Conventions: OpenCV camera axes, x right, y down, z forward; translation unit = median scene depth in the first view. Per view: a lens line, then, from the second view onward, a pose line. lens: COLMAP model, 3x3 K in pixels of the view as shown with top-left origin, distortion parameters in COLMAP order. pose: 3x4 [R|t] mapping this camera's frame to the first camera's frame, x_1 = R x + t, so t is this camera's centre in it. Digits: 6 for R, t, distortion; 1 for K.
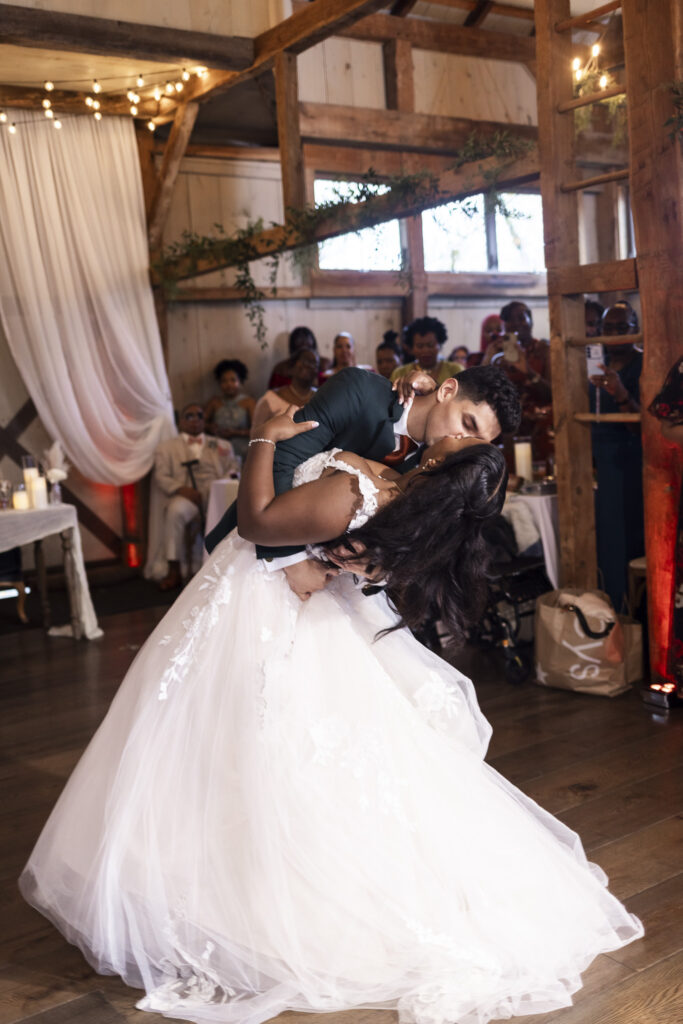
lens RADIAL K [[1439.0, 0, 339.8], [0, 1439.0, 513.6], [0, 0, 1]] dist [-0.021430, 0.000000]
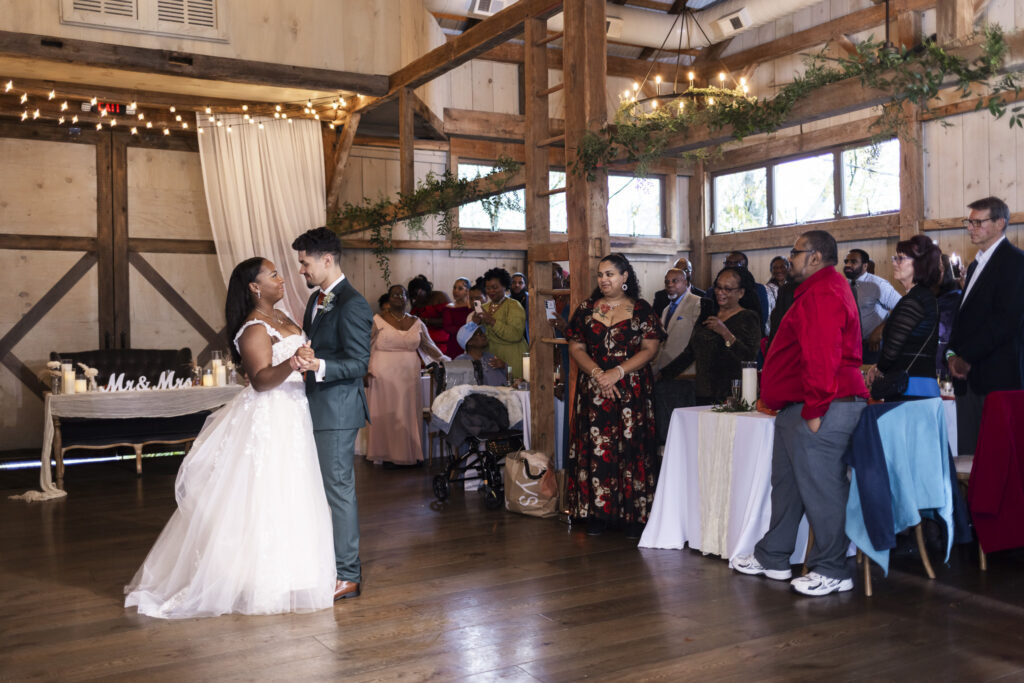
lens RADIAL K [[1439.0, 0, 513.6], [0, 1439.0, 340.6], [0, 0, 1]] dist [-0.021430, 0.000000]
pose [[0.993895, 0.047150, -0.099751, 0.219817], [-0.054087, 0.996217, -0.068017, 0.031351], [0.096167, 0.072997, 0.992685, -0.417117]]
